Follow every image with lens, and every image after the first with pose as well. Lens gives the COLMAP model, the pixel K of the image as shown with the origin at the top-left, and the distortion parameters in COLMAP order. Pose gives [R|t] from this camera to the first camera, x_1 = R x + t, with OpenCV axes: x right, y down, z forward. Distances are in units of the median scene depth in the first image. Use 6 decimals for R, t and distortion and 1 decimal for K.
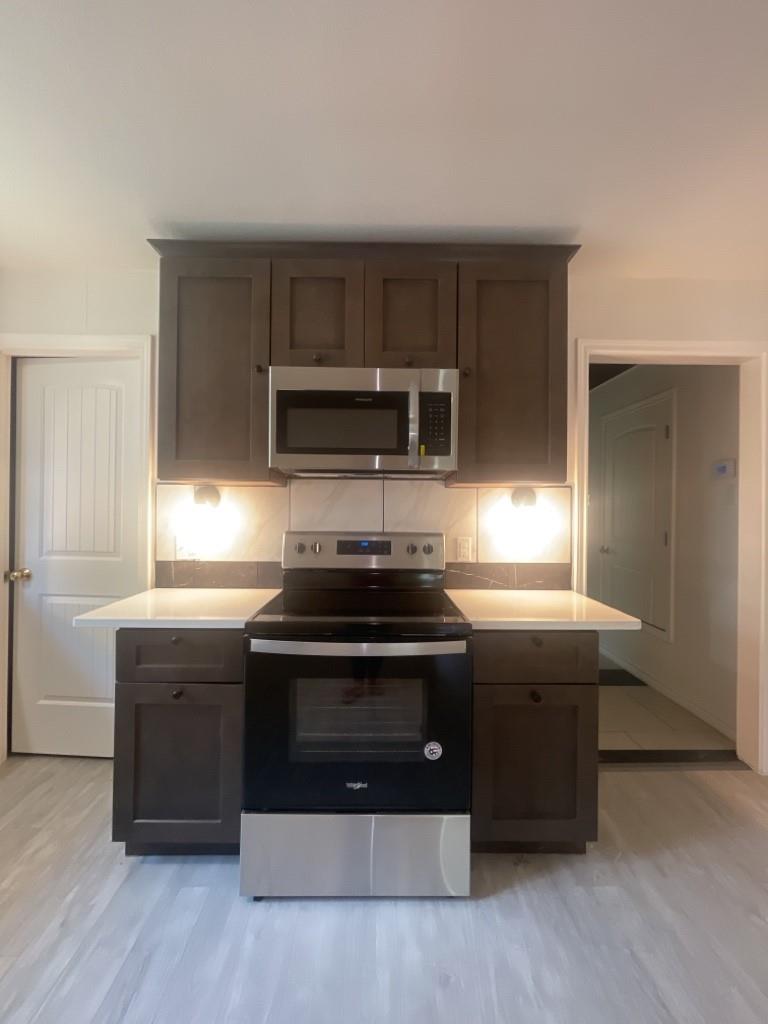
lens RADIAL K [[416.0, 0, 383.6], [0, 416.0, 506.1], [0, 0, 1]] dist [-0.001173, 0.000865]
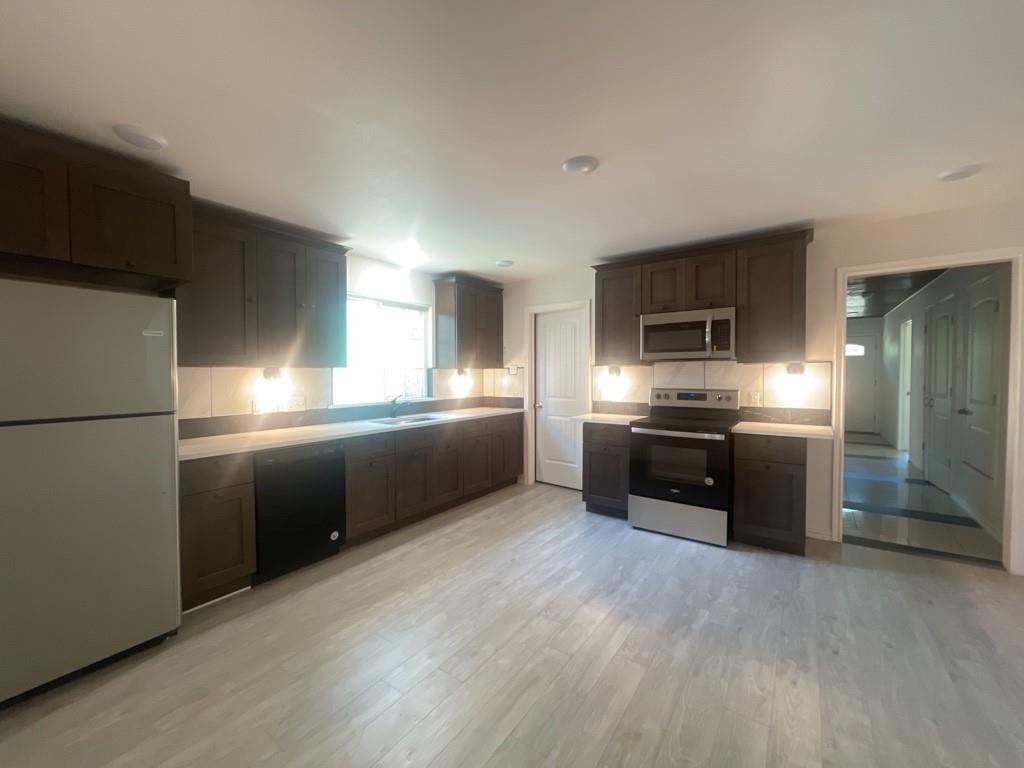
lens RADIAL K [[416.0, 0, 506.1], [0, 416.0, 386.1], [0, 0, 1]] dist [-0.001173, 0.000865]
pose [[0.798022, 0.006075, -0.602598, 0.499257], [0.013014, 0.999542, 0.027311, -0.016207], [0.602488, -0.029637, 0.797578, -1.239634]]
